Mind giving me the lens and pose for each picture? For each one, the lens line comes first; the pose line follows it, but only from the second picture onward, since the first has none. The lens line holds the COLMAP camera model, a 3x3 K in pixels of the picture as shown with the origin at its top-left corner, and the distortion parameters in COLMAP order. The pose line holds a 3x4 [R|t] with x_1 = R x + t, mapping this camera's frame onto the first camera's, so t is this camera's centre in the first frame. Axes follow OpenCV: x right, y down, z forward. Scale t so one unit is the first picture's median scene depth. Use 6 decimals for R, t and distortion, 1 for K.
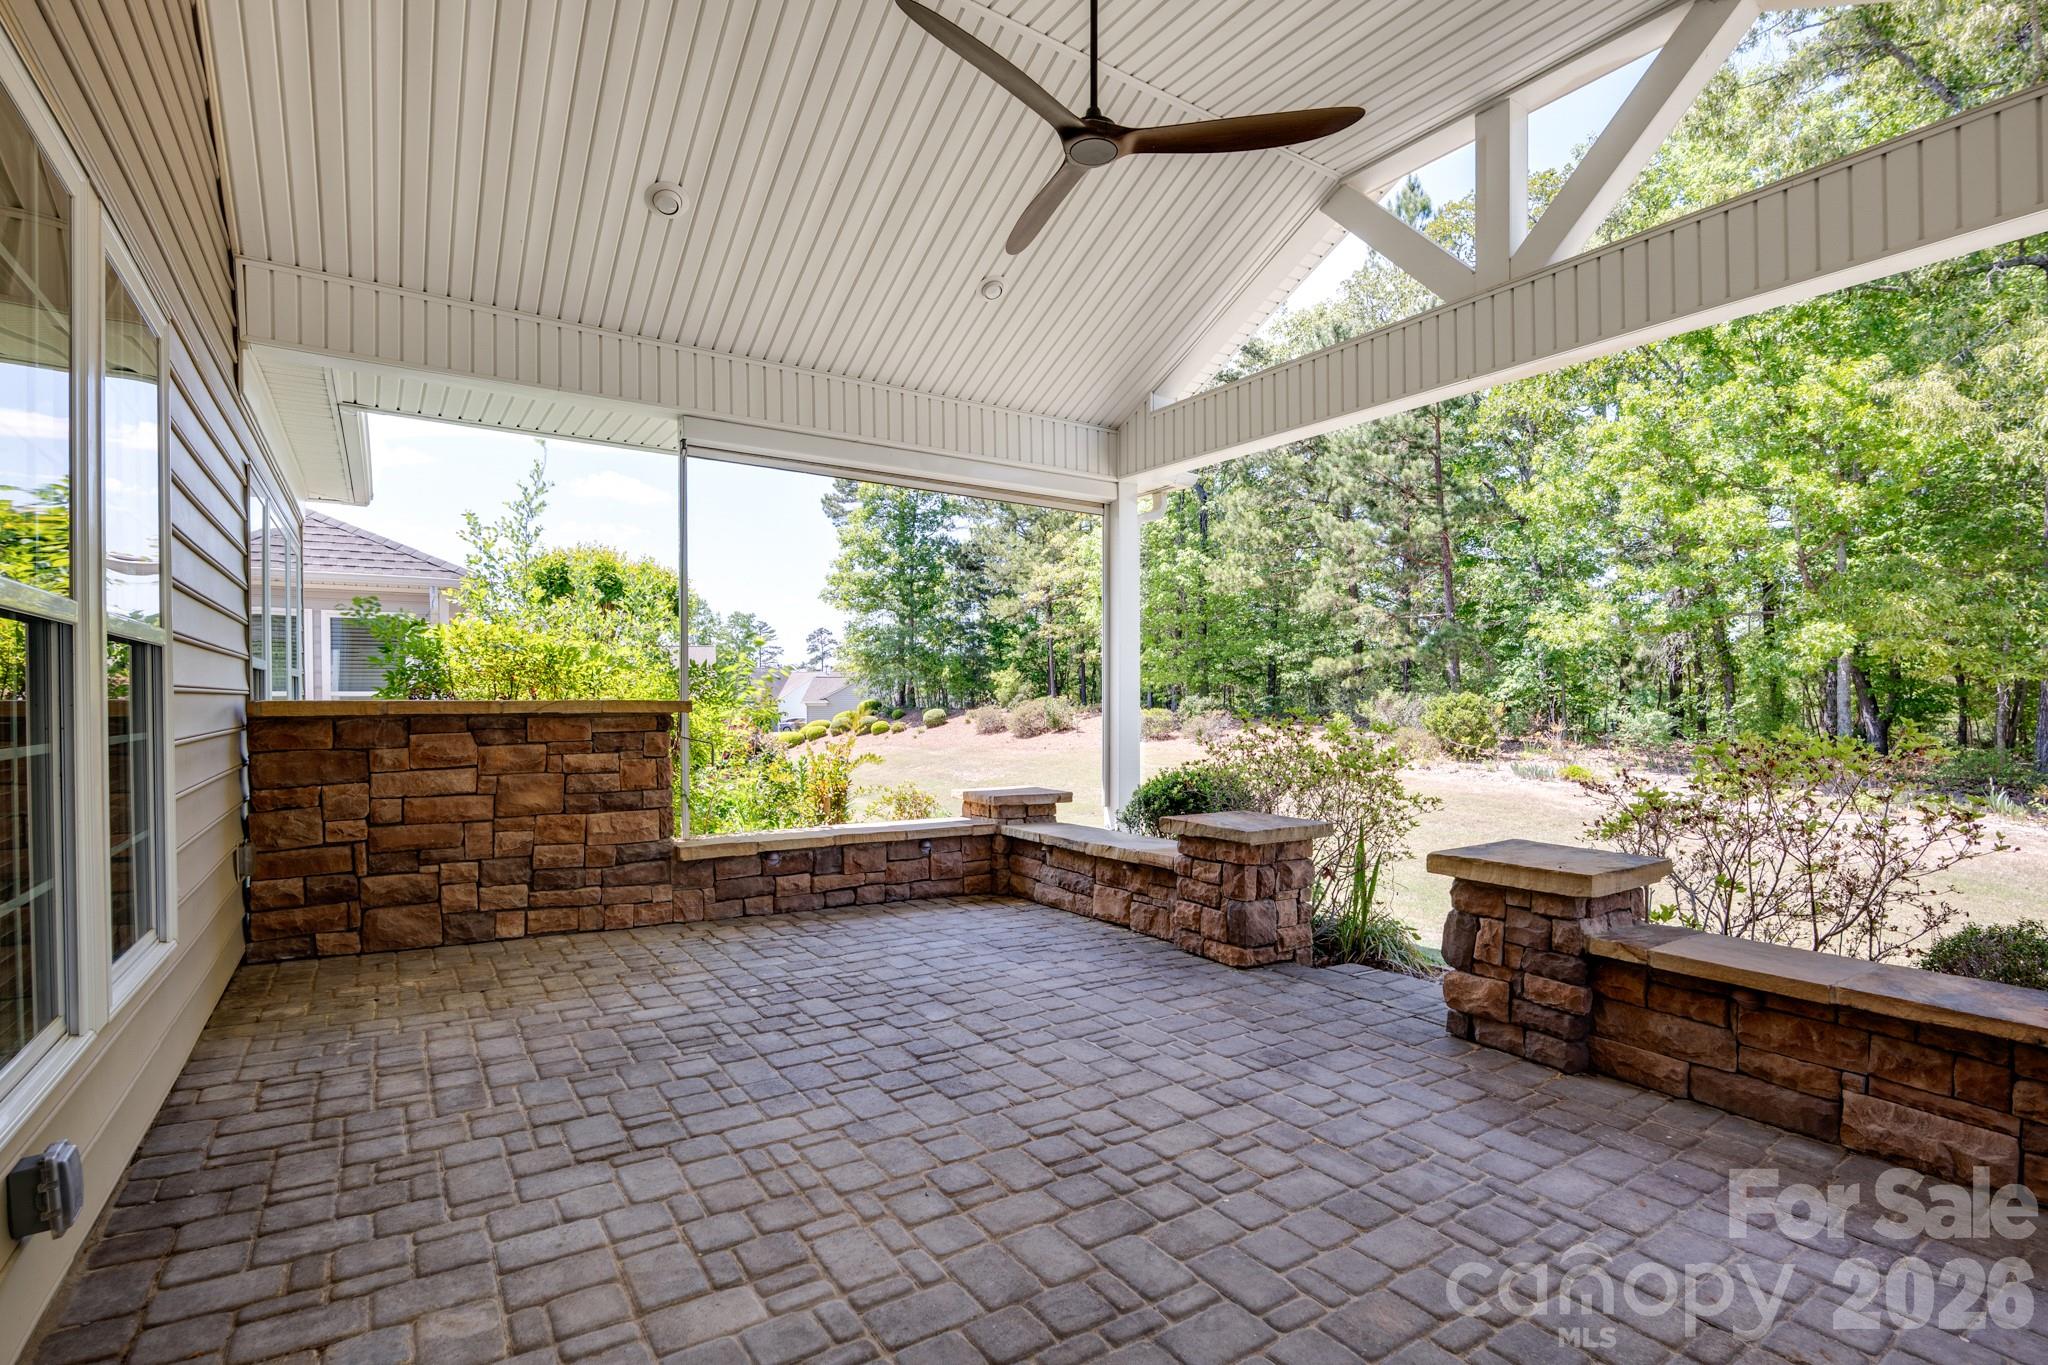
lens RADIAL K [[984.5, 0, 1021.7], [0, 984.5, 709.8], [0, 0, 1]] dist [-0.002978, -0.000084]
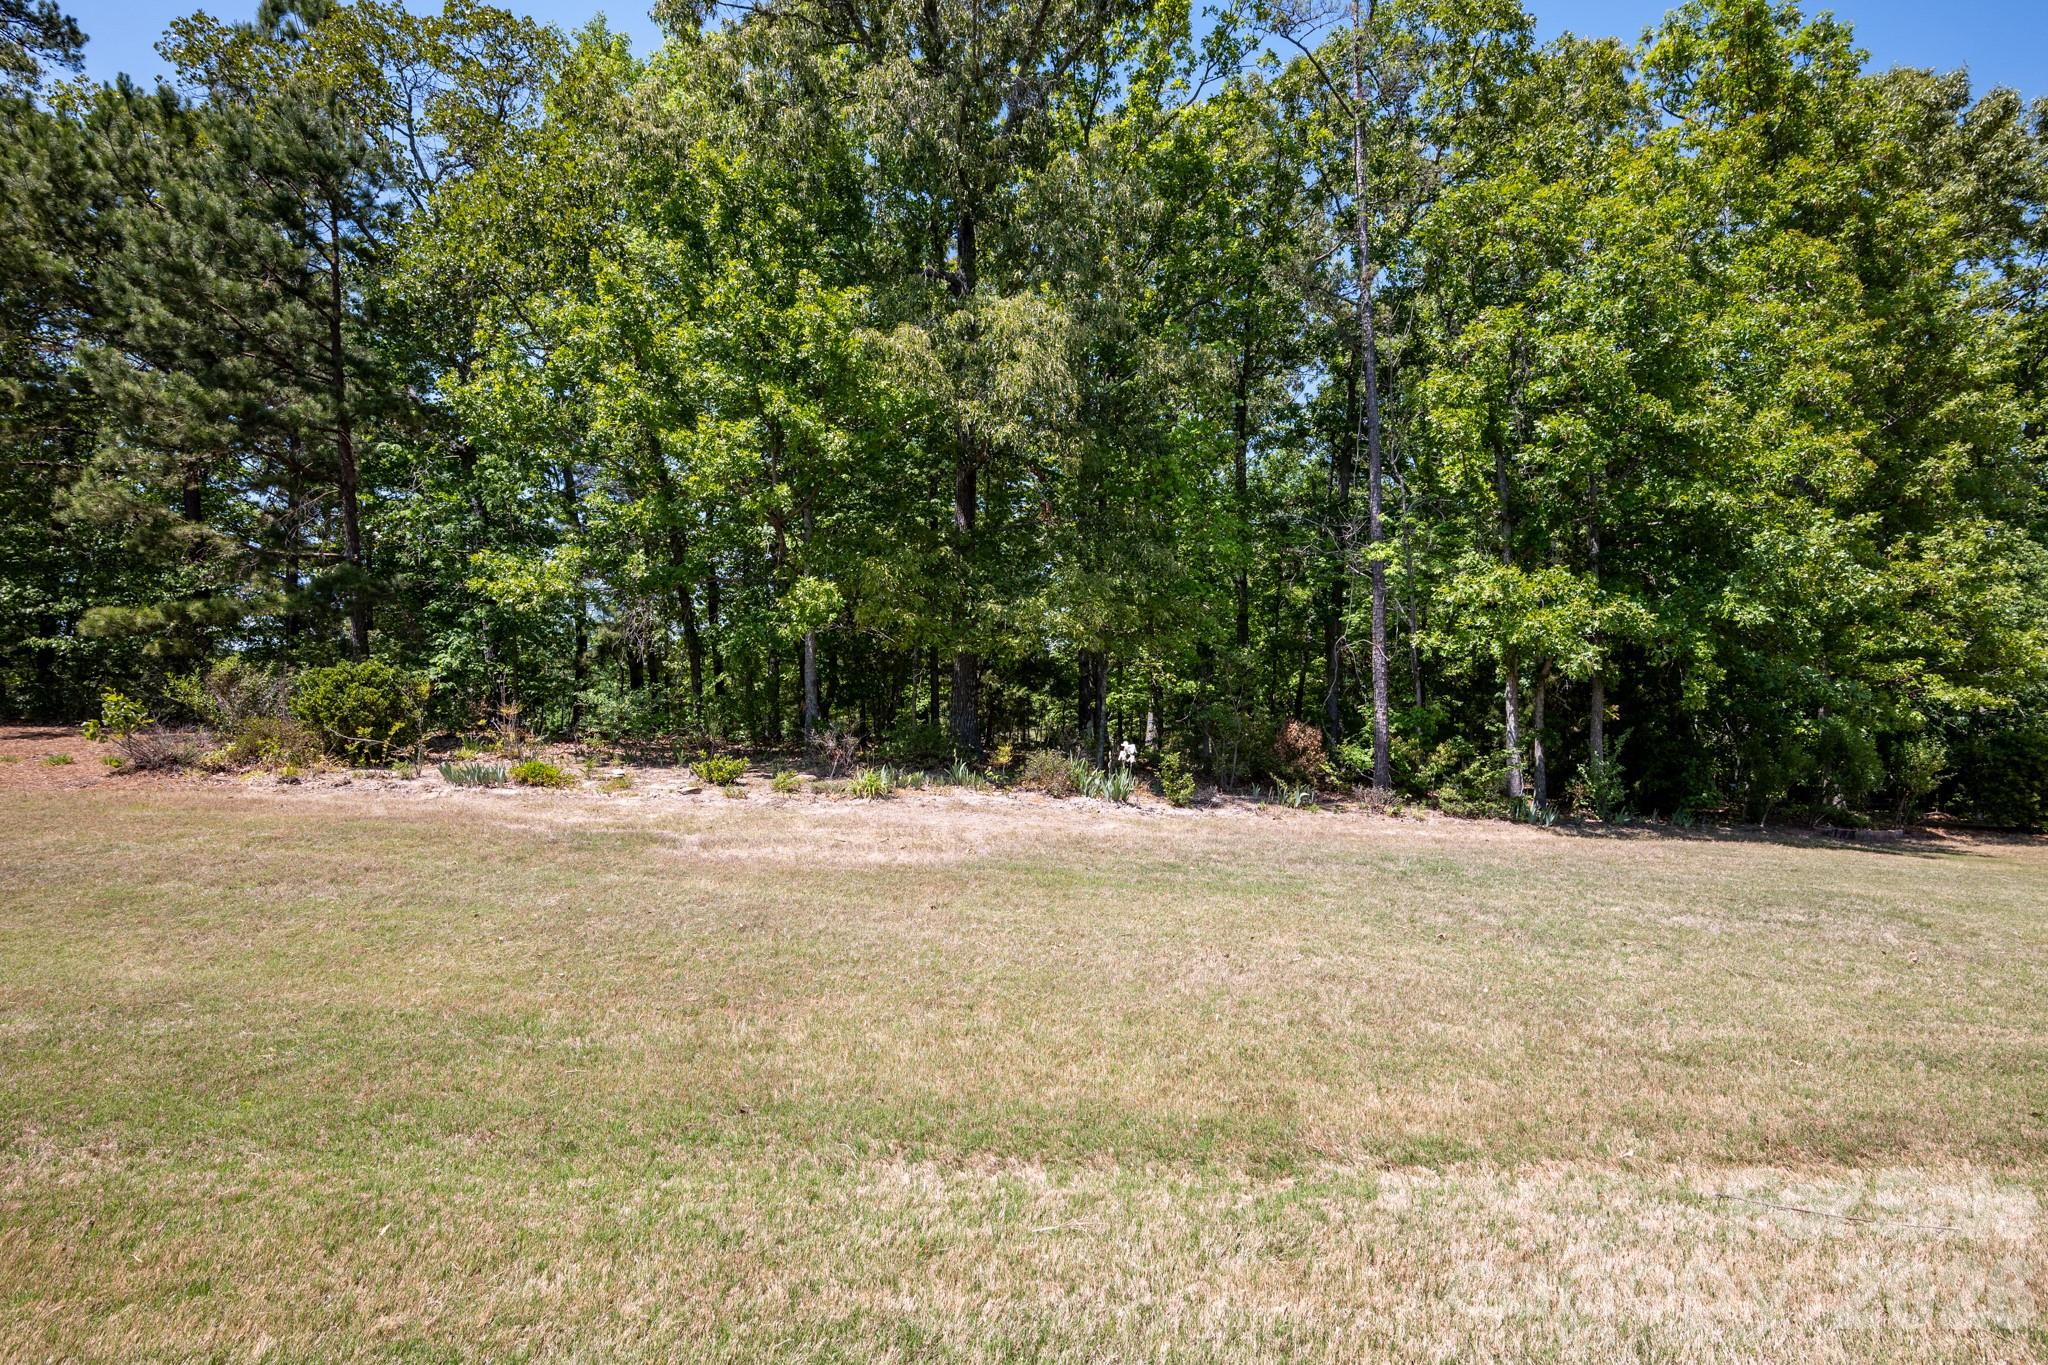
lens RADIAL K [[925.8, 0, 1021.1], [0, 925.8, 696.8], [0, 0, 1]] dist [-0.014360, -0.000160]
pose [[0.530053, 0.012442, 0.847873, 0.425284], [0.017049, 0.999534, -0.025326, 0.073835], [-0.847793, 0.027880, 0.529594, 0.806389]]
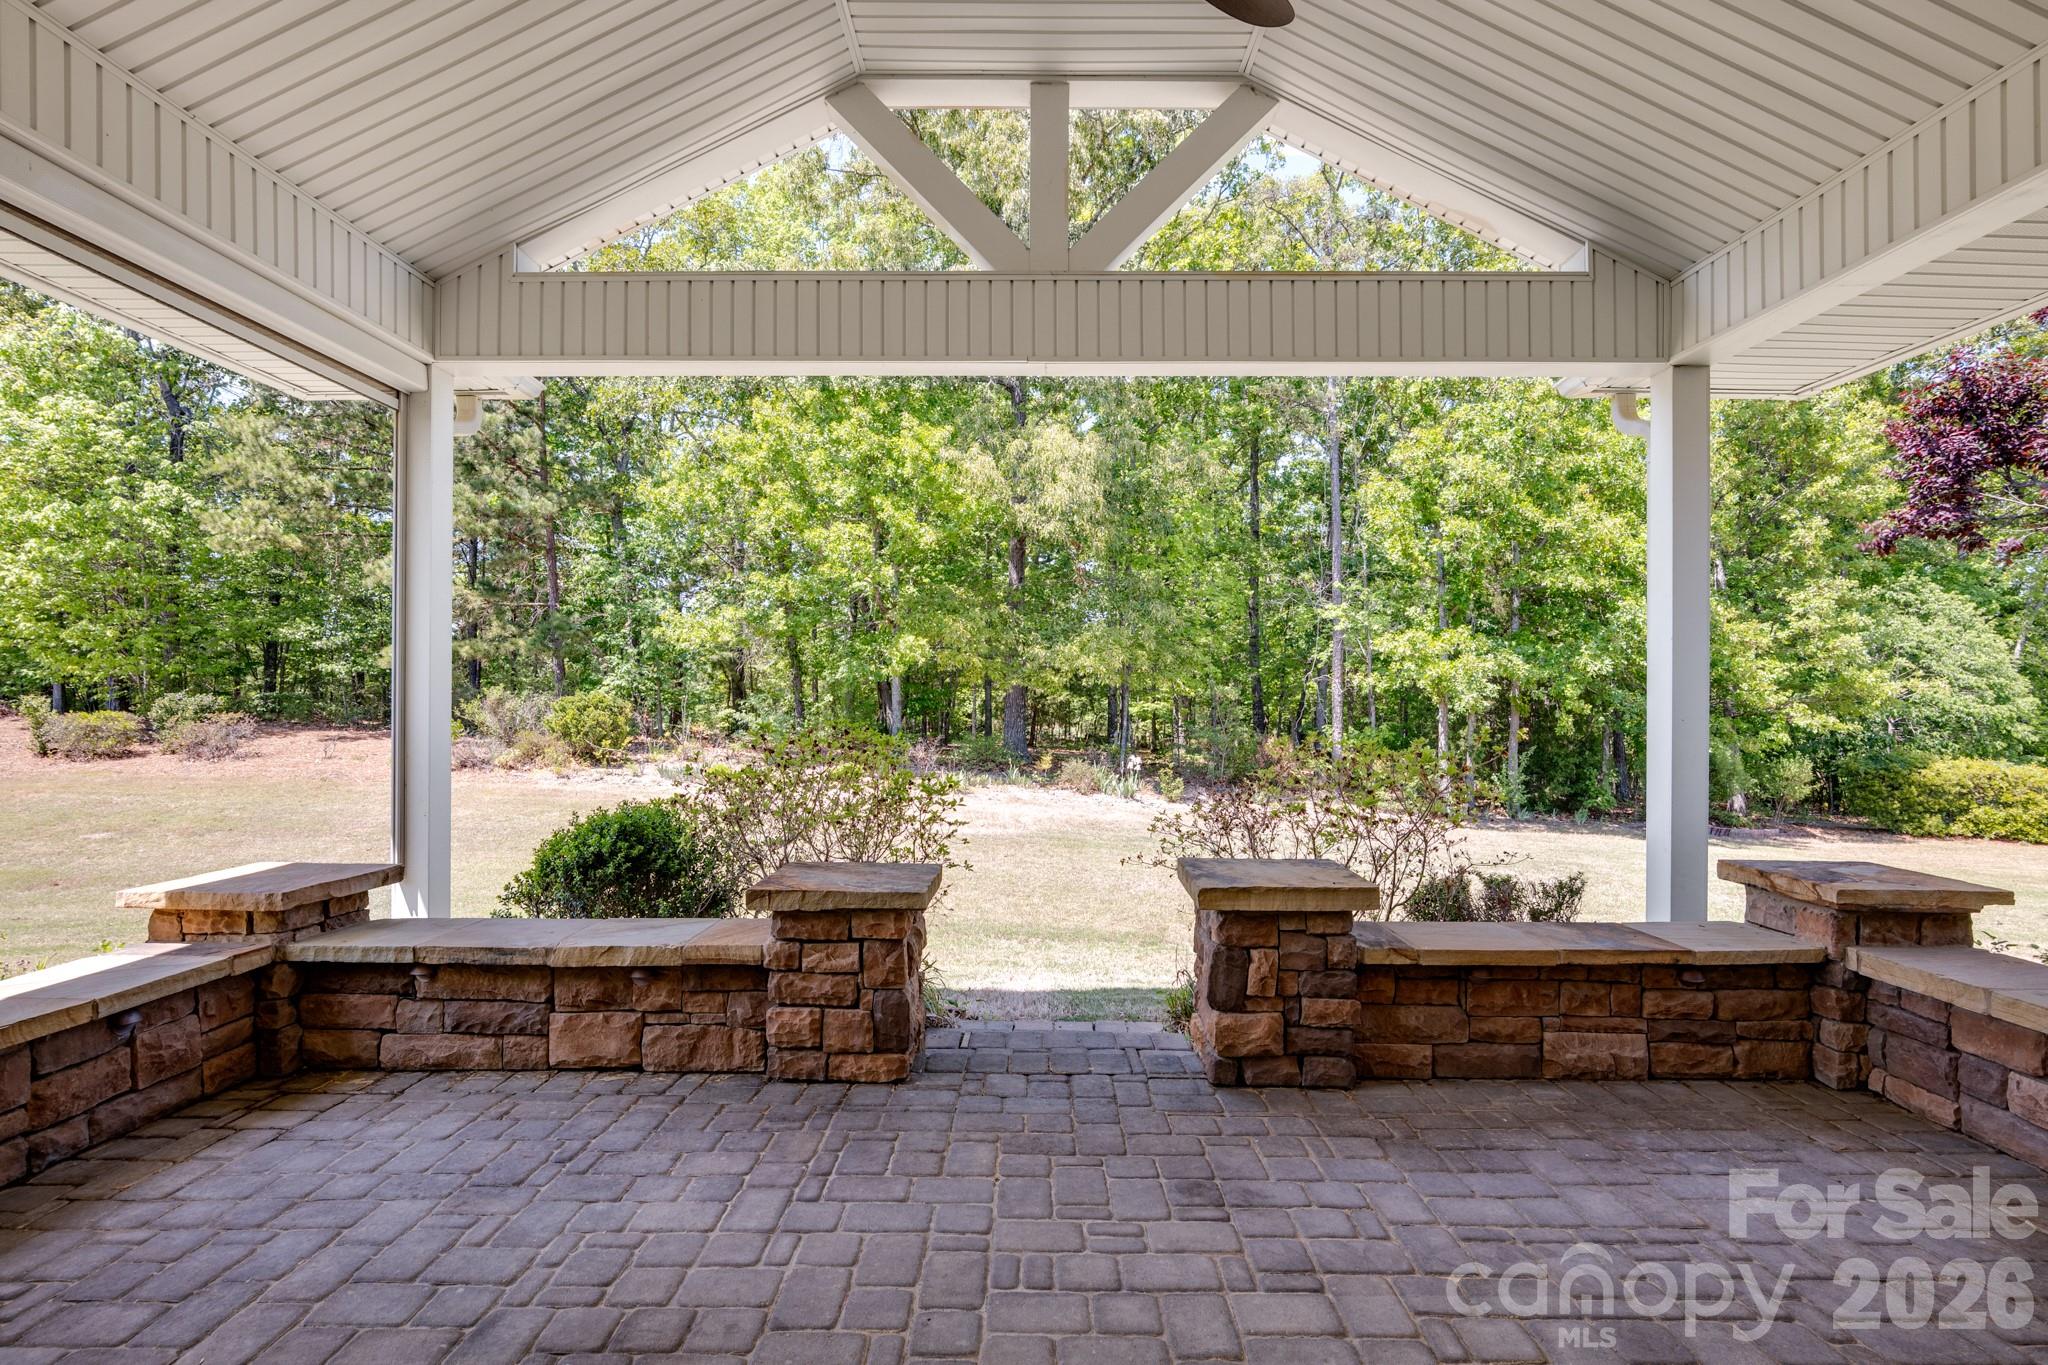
lens RADIAL K [[1002.8, 0, 1028.3], [0, 1002.8, 694.9], [0, 0, 1]] dist [-0.020048, 0.008323]
pose [[0.562596, 0.002749, 0.826727, -0.243116], [0.006226, 0.999952, -0.007562, -0.012543], [-0.826708, 0.009402, 0.562552, 0.363404]]
